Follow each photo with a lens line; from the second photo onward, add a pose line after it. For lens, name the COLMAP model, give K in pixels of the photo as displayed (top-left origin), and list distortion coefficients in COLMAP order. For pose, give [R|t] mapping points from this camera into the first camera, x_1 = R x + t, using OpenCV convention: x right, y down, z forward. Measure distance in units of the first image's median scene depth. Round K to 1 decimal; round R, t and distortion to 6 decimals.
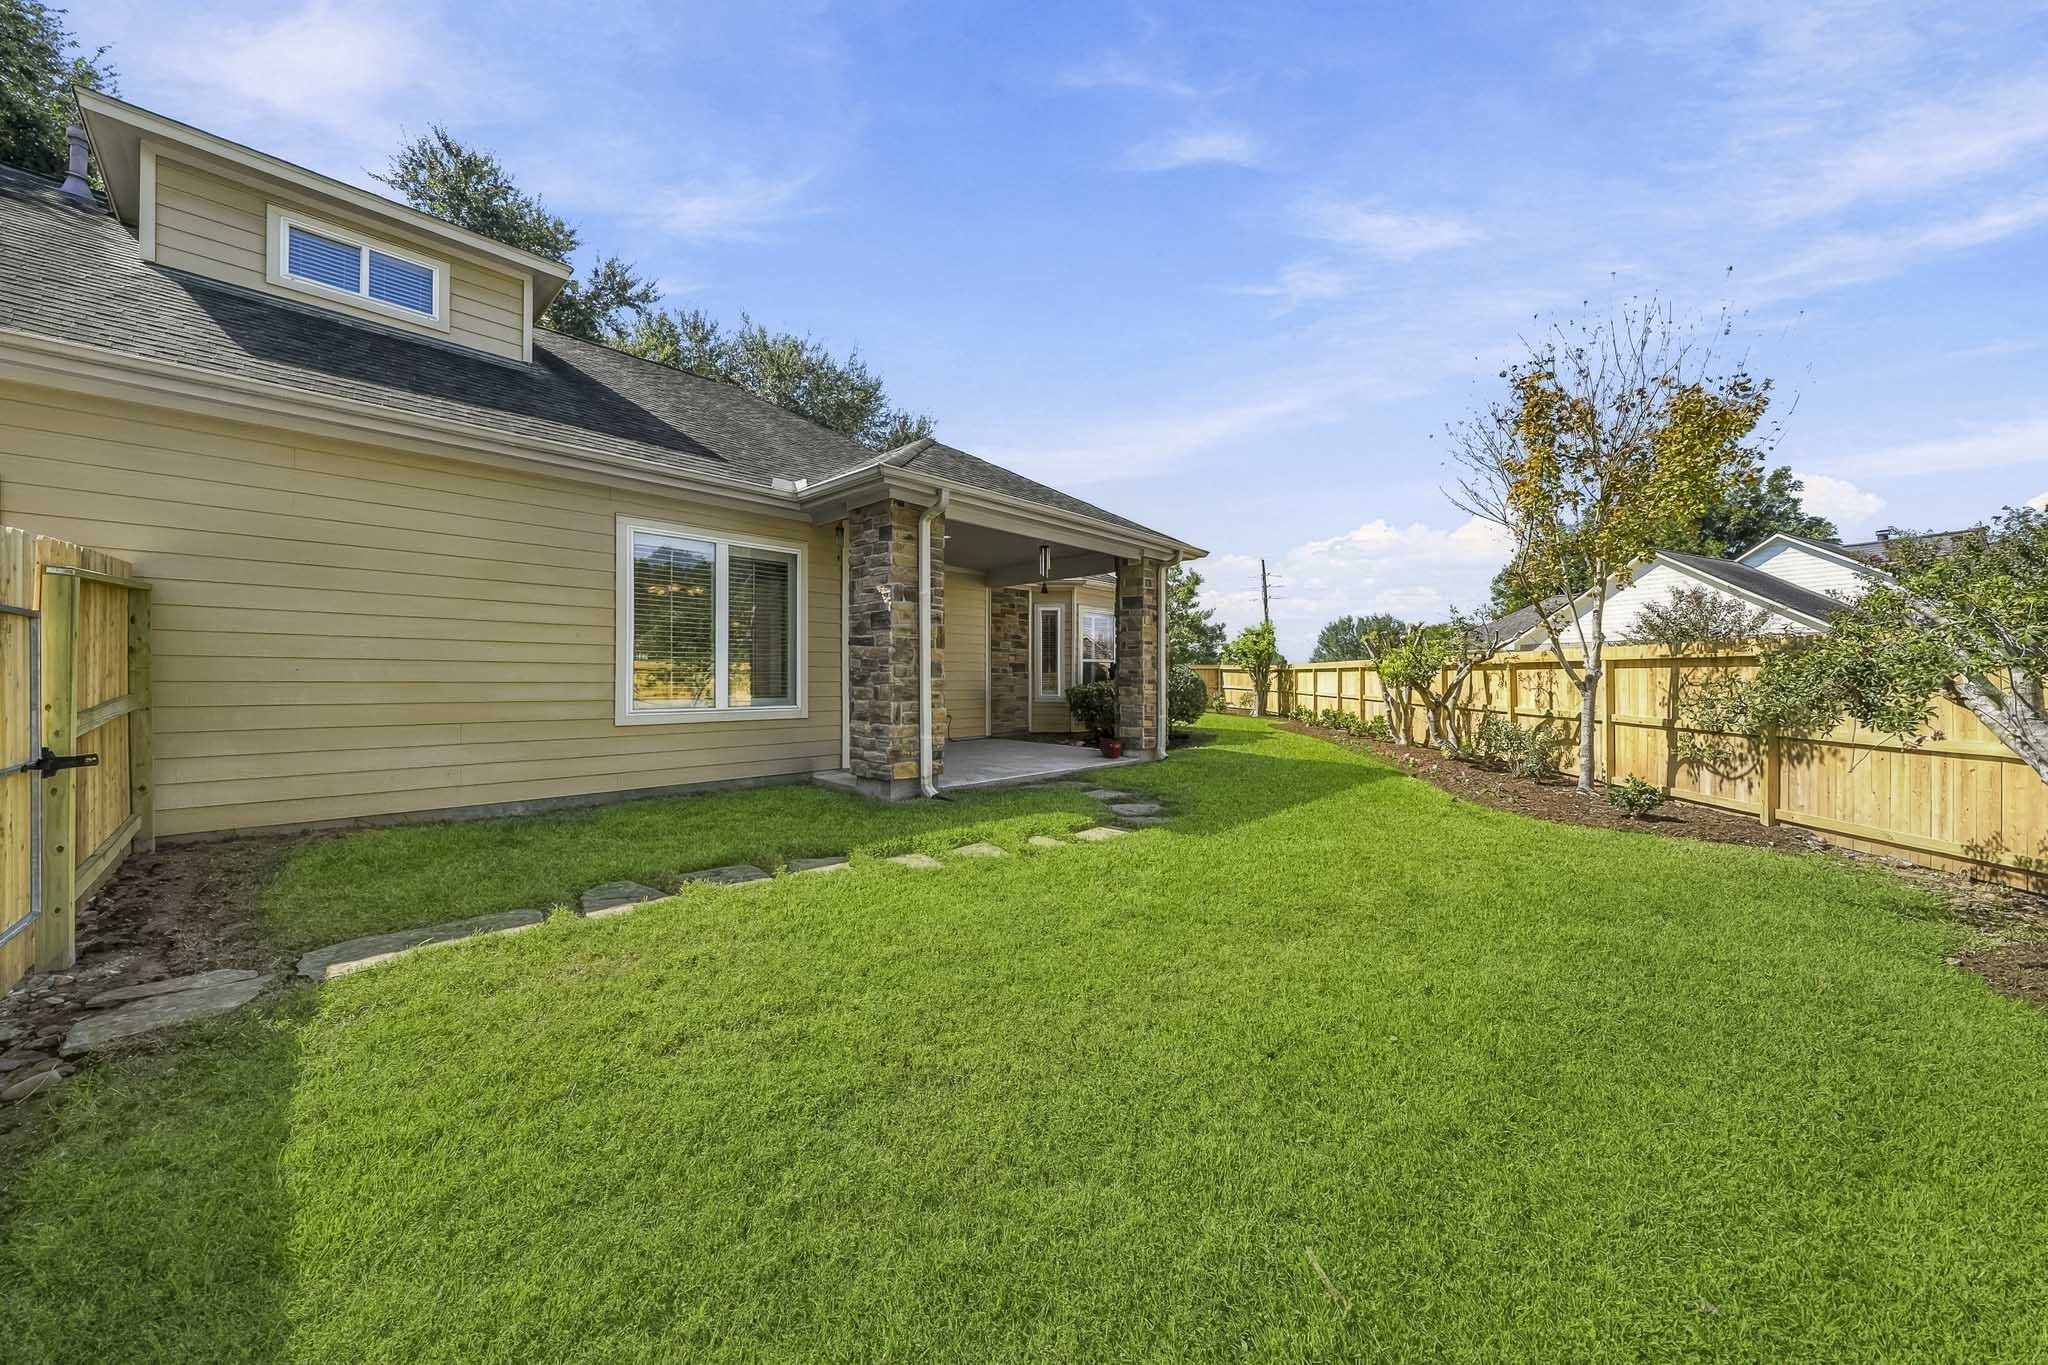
lens RADIAL K [[691.1, 0, 1016.2], [0, 691.1, 675.4], [0, 0, 1]] dist [0.001141, 0.000026]
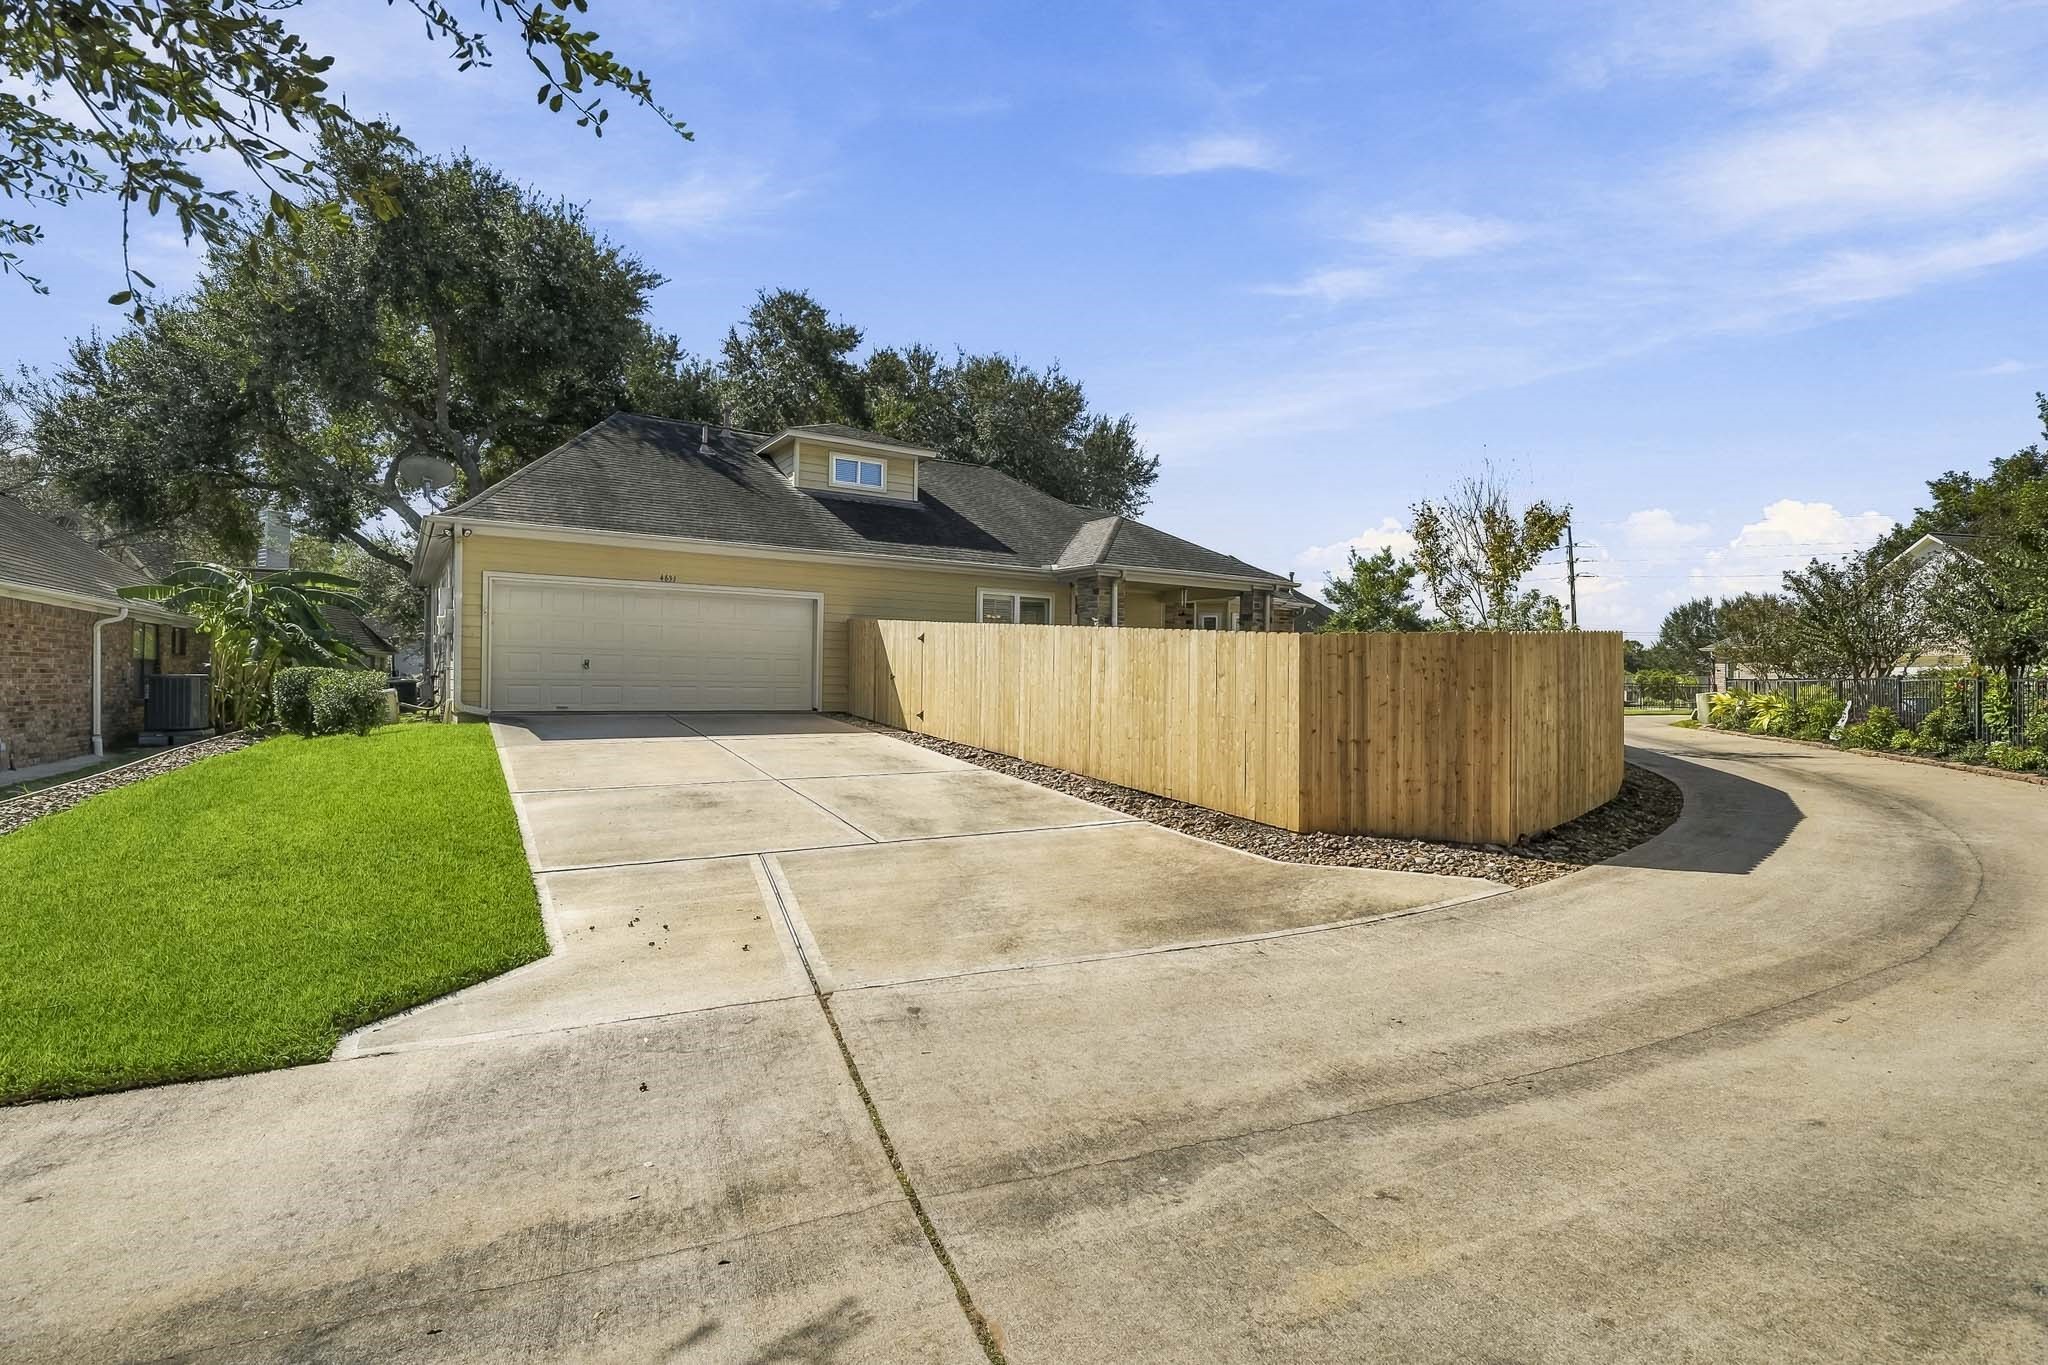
lens RADIAL K [[821.8, 0, 1024.0], [0, 821.8, 682.5], [0, 0, 1]] dist [0.000788, 0.000022]
pose [[0.968953, 0.013911, -0.246853, 0.162255], [-0.011197, 0.999860, 0.012397, 0.027710], [0.246991, -0.009248, 0.968974, -1.099156]]
